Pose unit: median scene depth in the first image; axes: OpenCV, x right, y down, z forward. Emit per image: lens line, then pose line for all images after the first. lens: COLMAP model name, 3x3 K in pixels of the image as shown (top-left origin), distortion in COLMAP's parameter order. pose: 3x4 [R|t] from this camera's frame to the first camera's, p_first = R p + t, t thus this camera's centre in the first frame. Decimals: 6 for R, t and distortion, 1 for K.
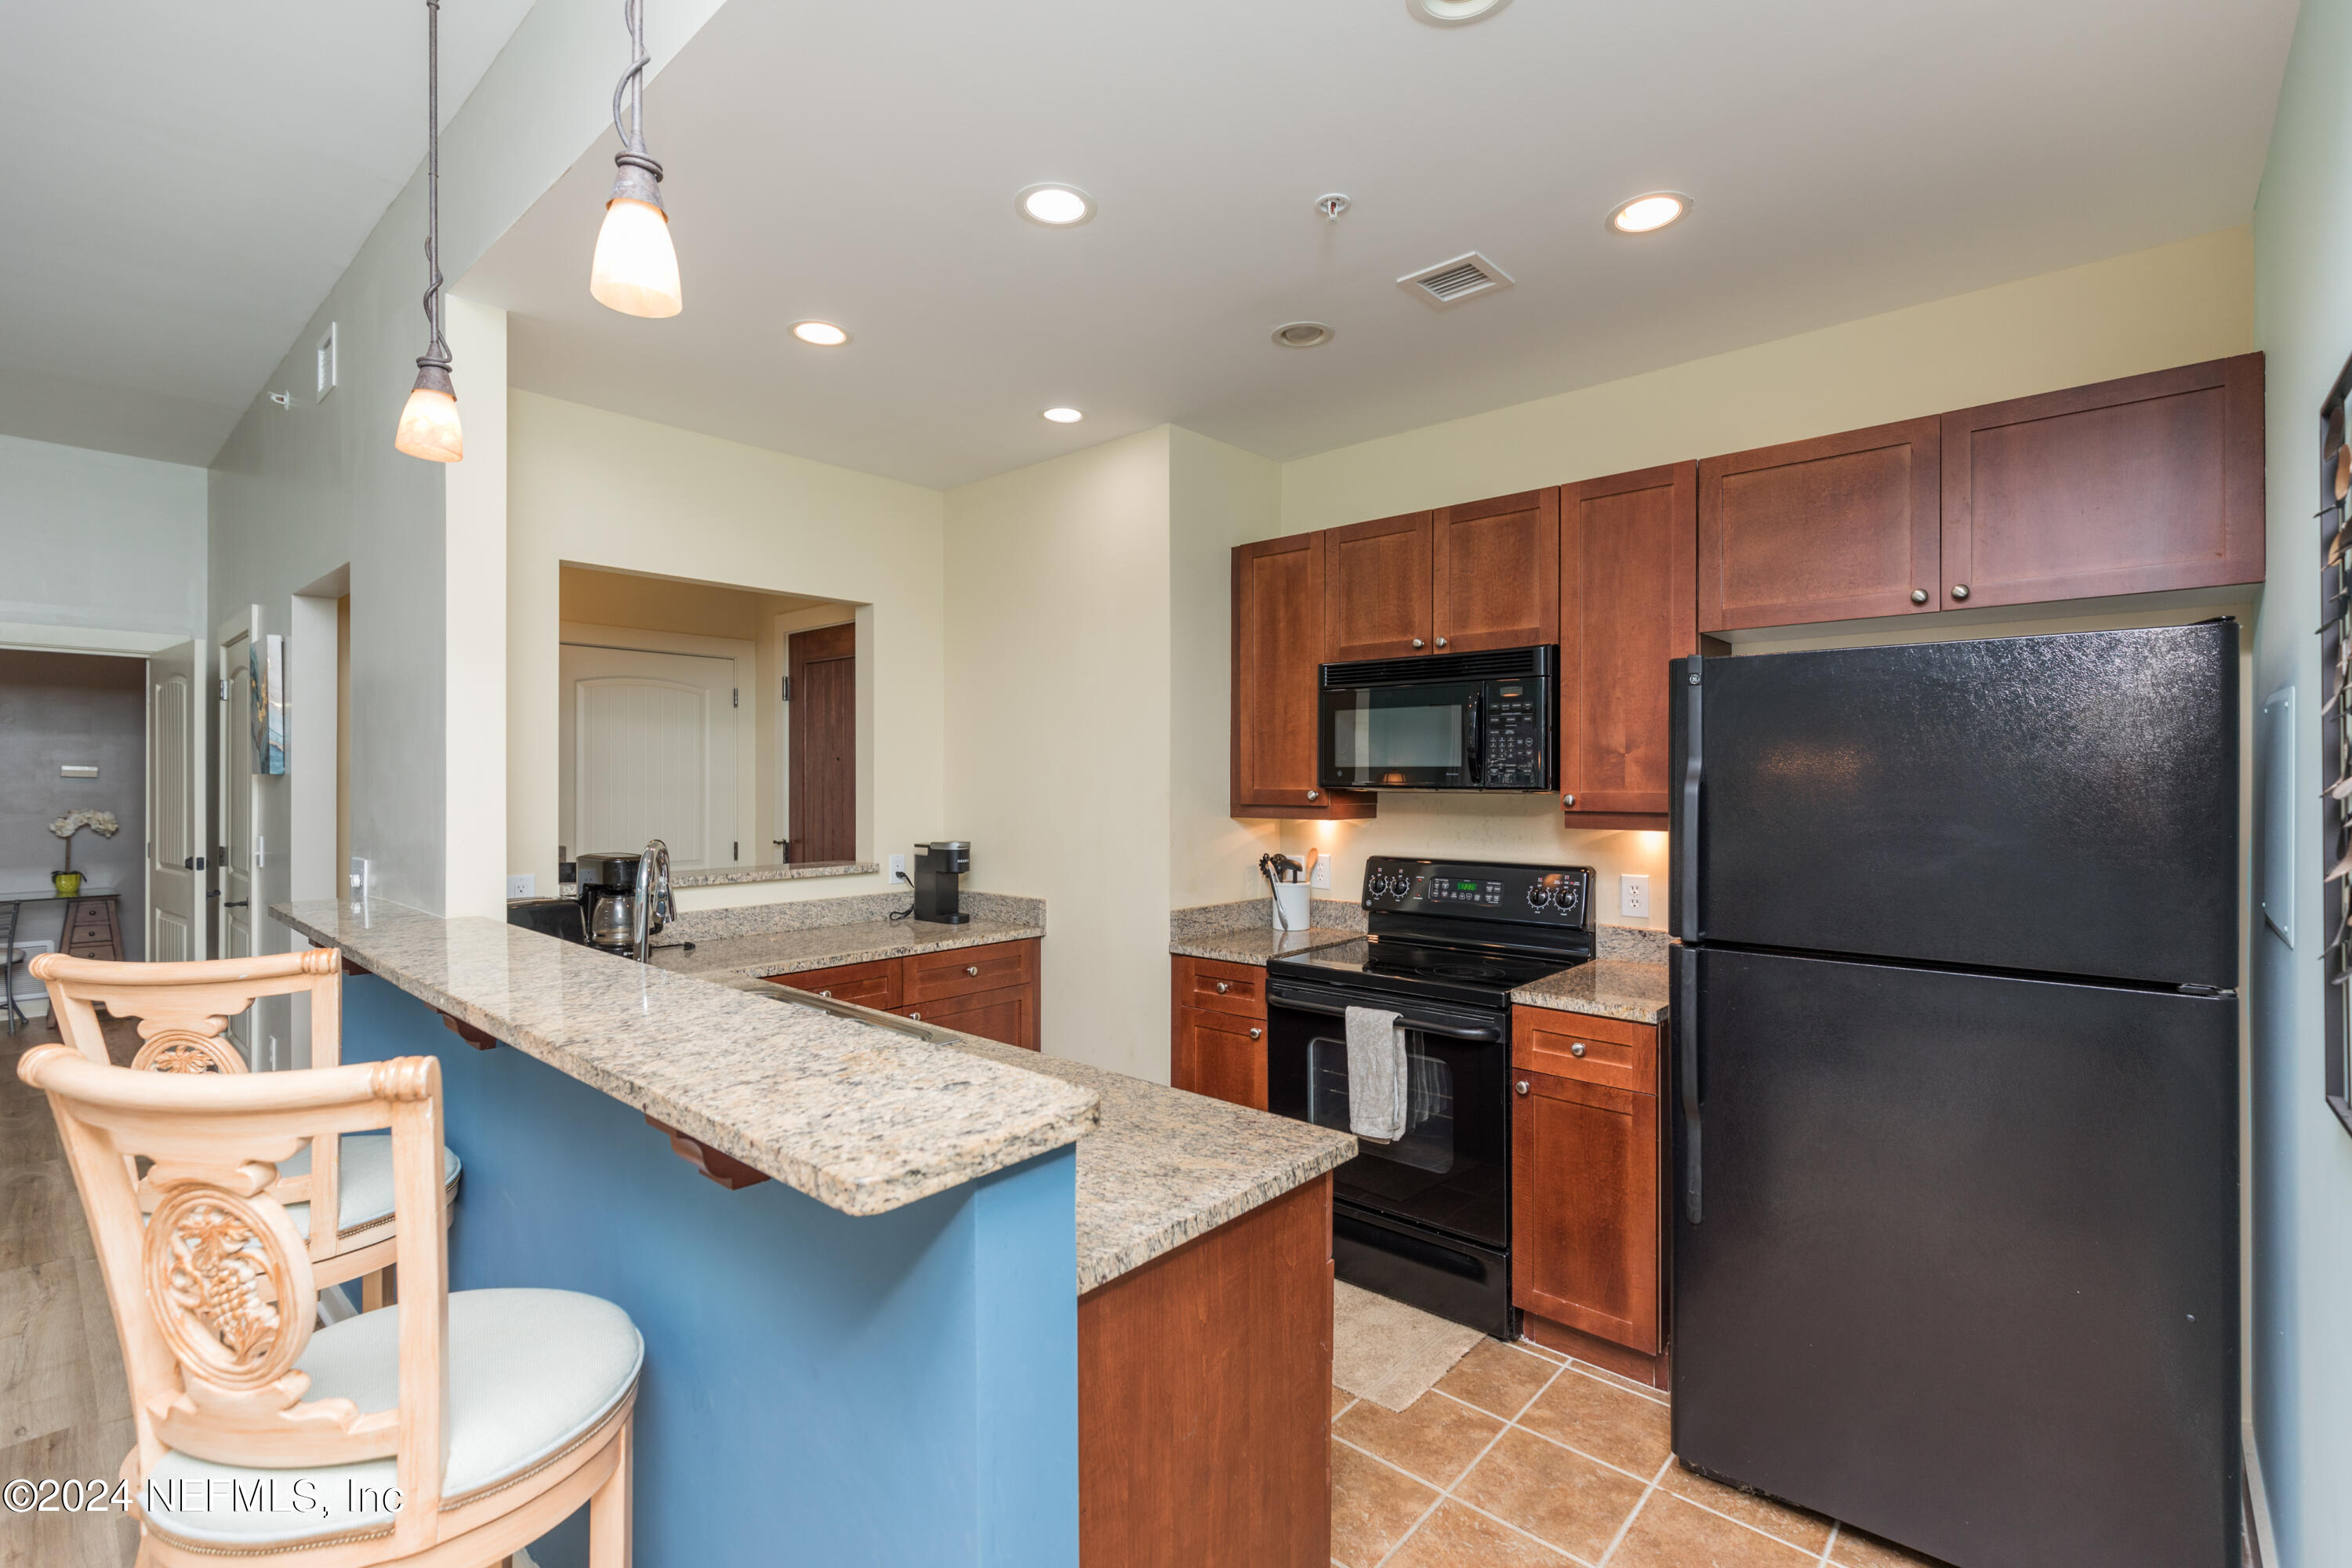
lens RADIAL K [[1052.7, 0, 1199.7], [0, 1052.7, 782.1], [0, 0, 1]] dist [-0.001020, -0.000239]
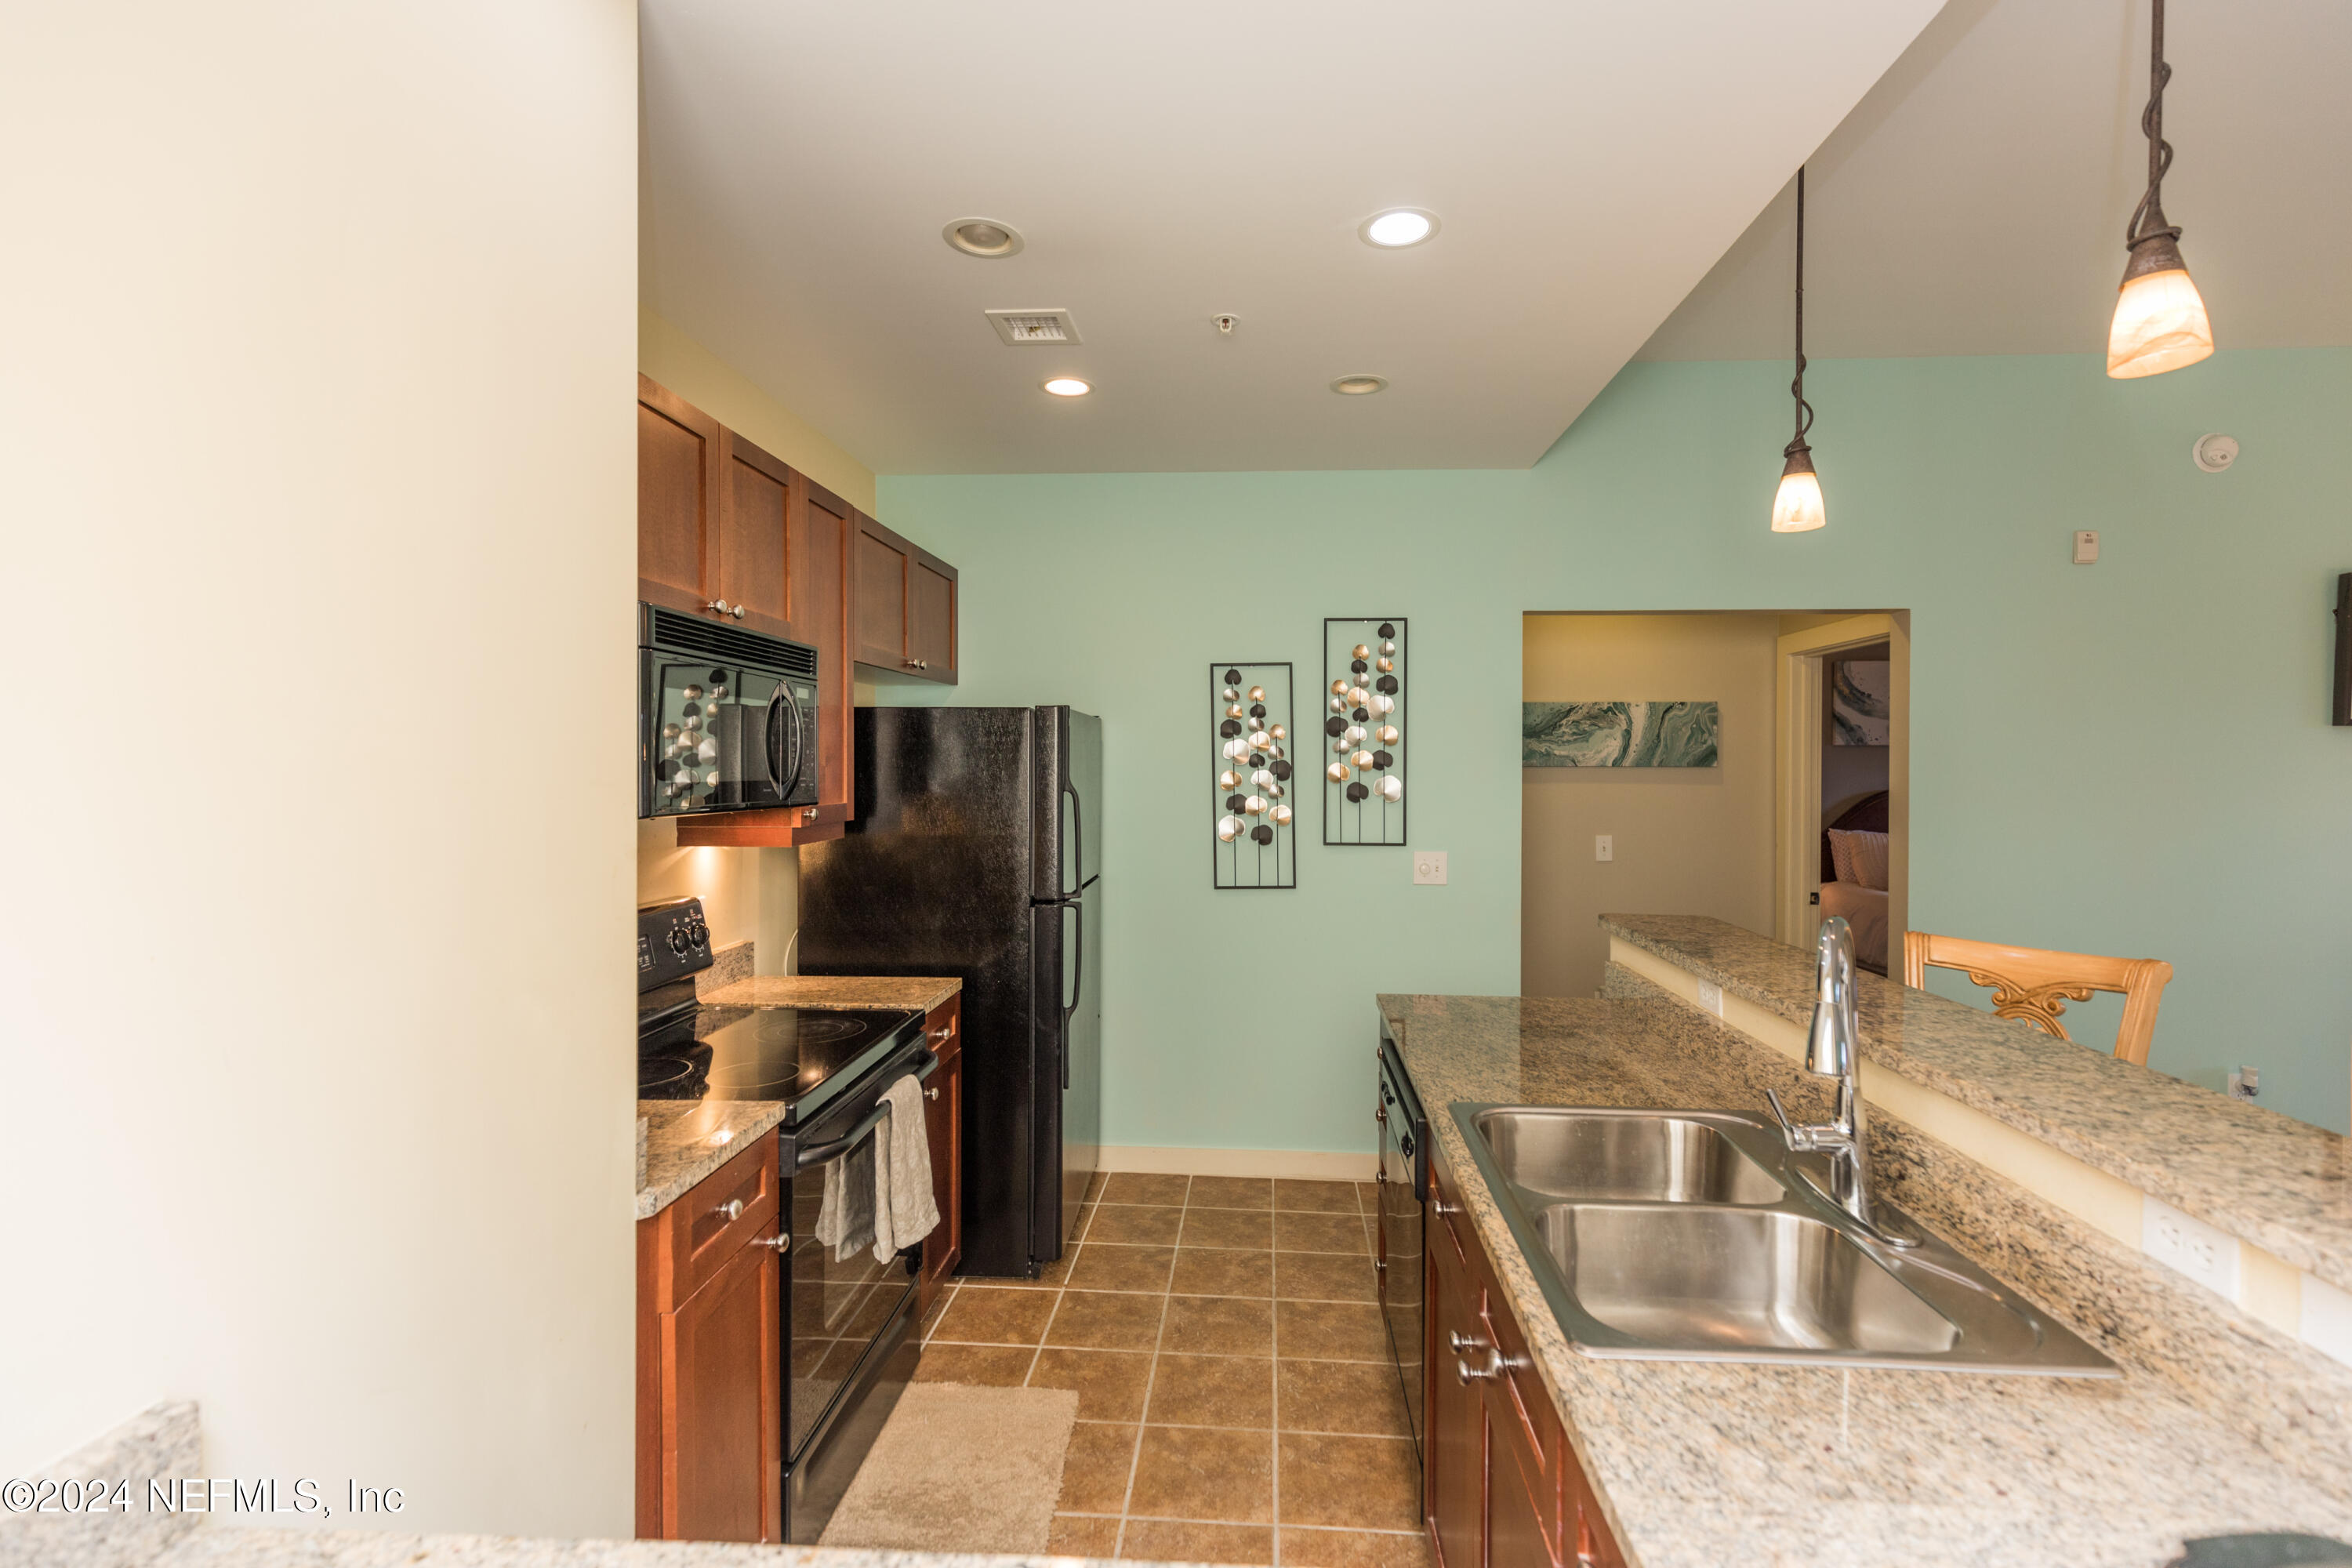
lens RADIAL K [[1060.9, 0, 1185.4], [0, 1060.9, 774.8], [0, 0, 1]] dist [-0.000642, -0.000056]
pose [[-0.600470, -0.009096, 0.799595, -0.555309], [-0.001178, 0.999944, 0.010490, -0.026880], [-0.799646, 0.005357, -0.600448, 1.169174]]
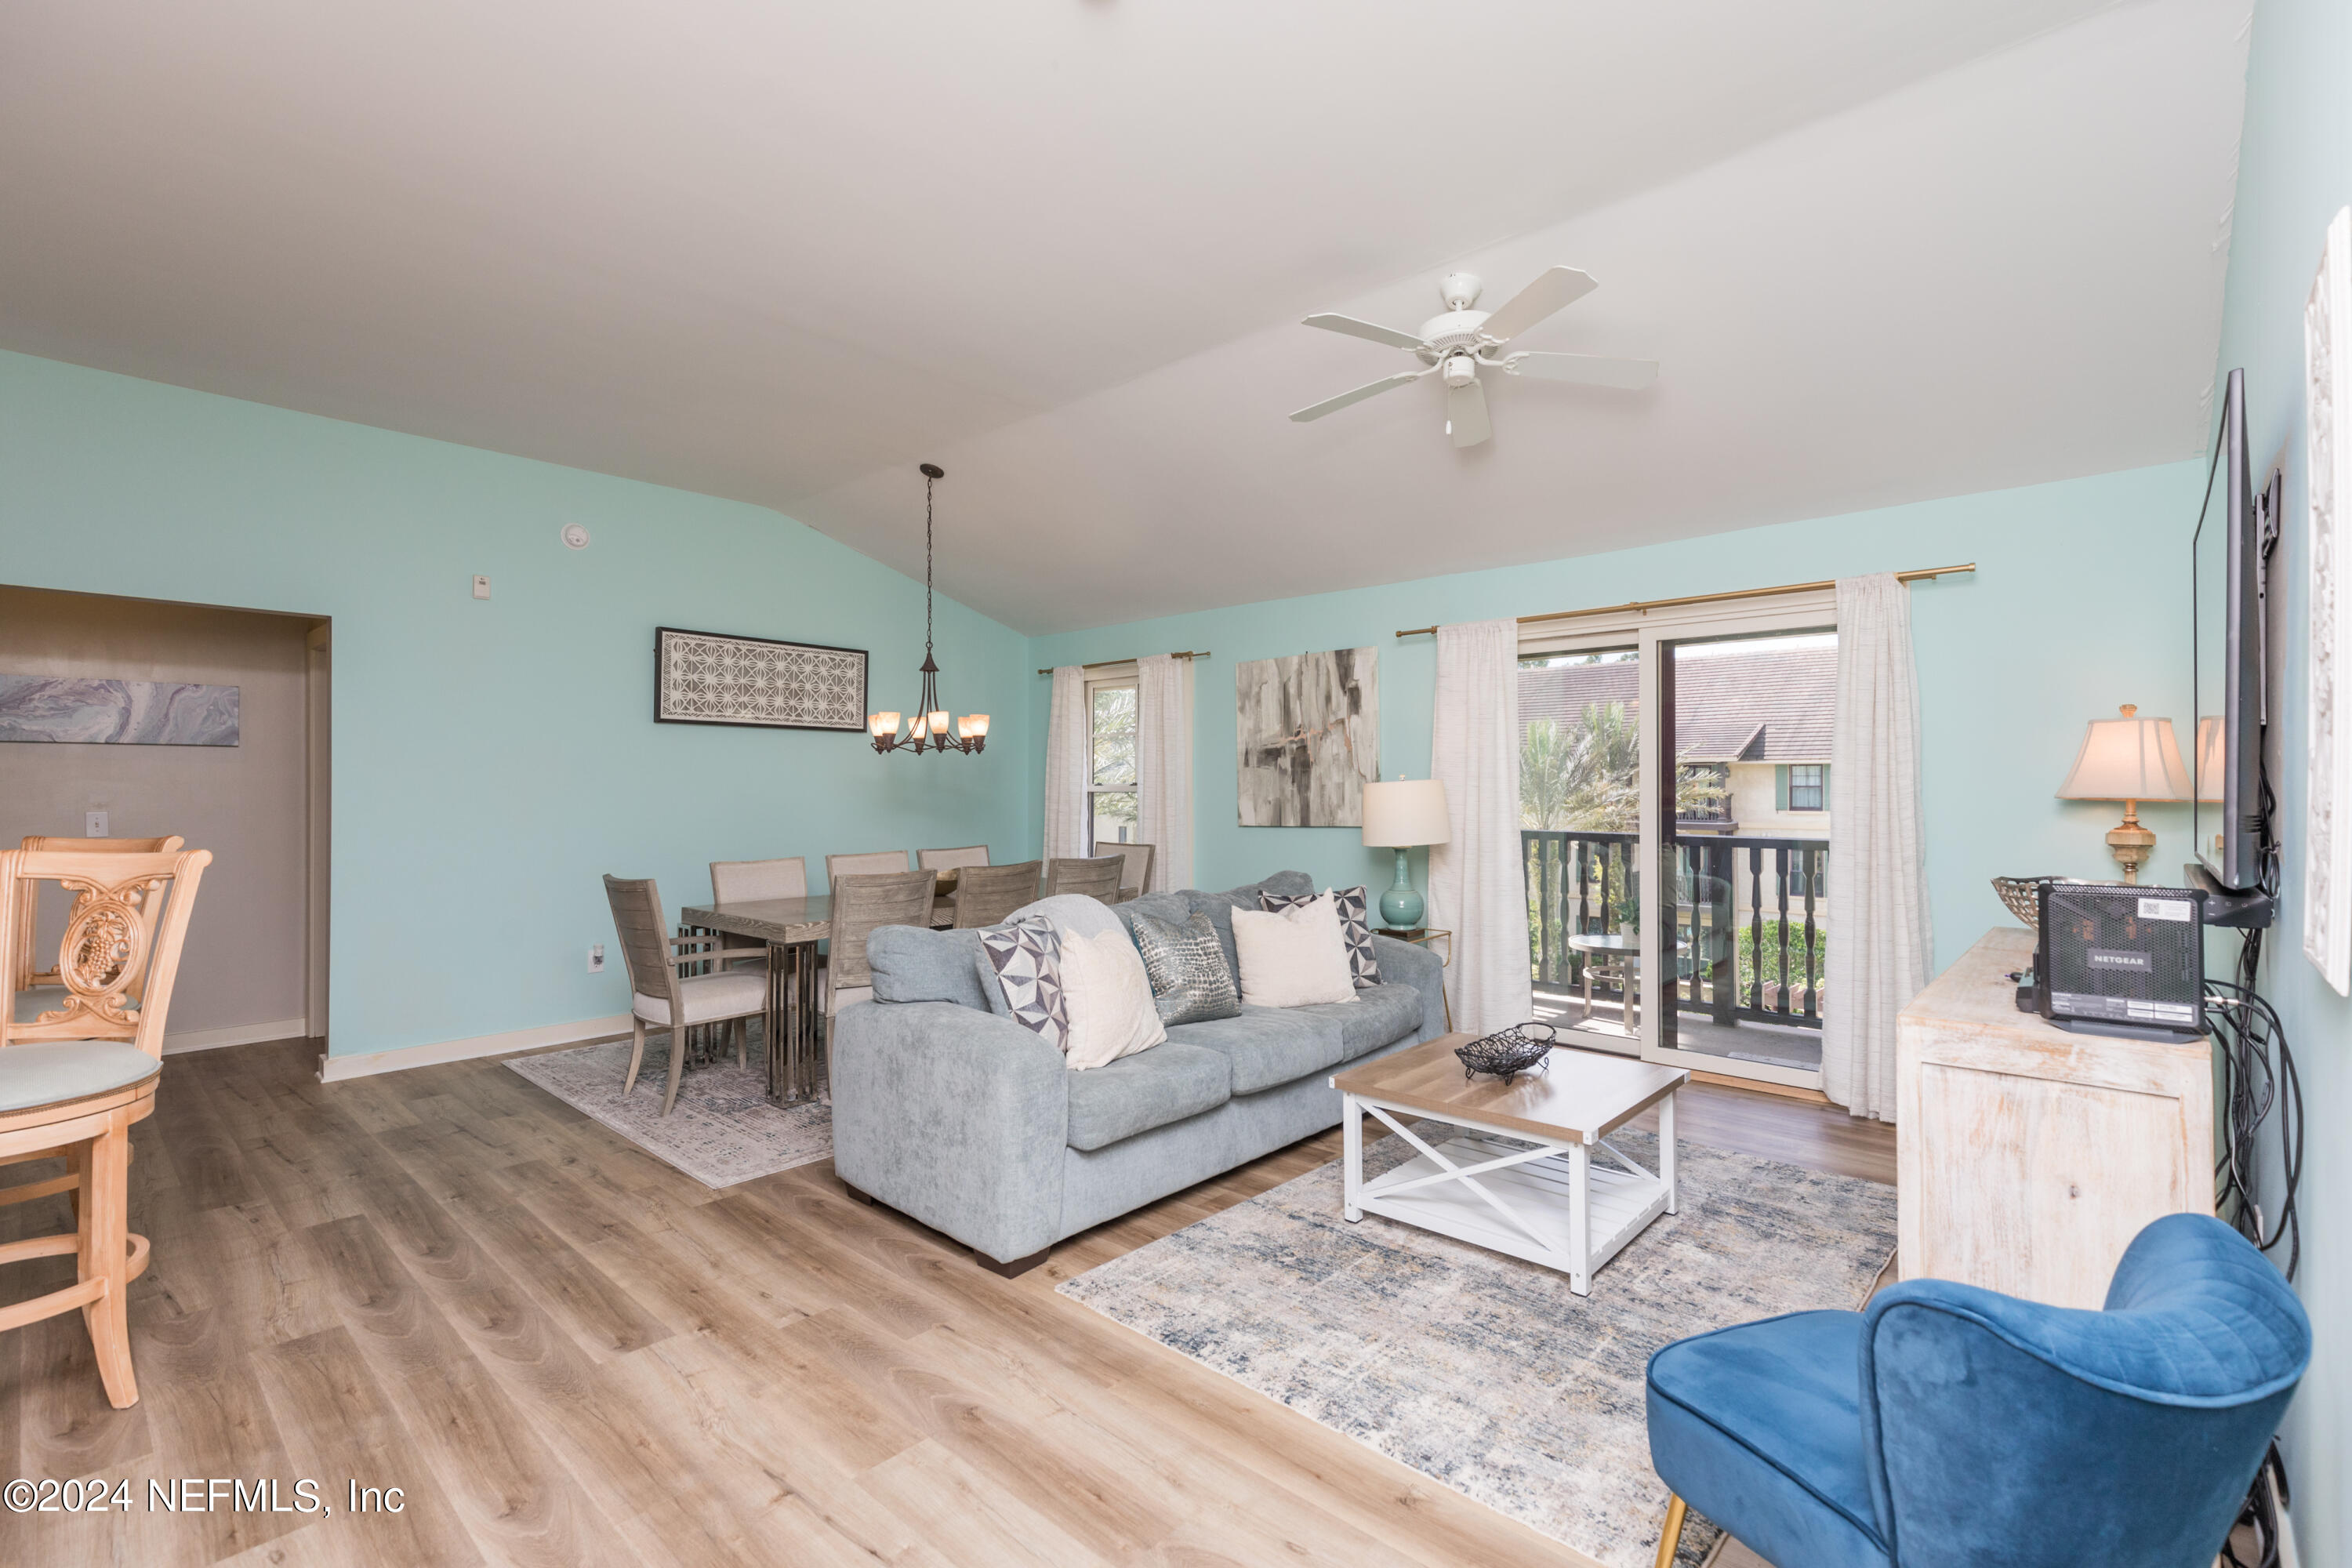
lens RADIAL K [[1063.0, 0, 1180.7], [0, 1063.0, 788.3], [0, 0, 1]] dist [0.000837, 0.000229]
pose [[-0.999759, -0.004061, 0.021584, -1.316447], [-0.004029, 0.999991, 0.001547, 0.034475], [-0.021590, 0.001459, -0.999766, 1.282609]]
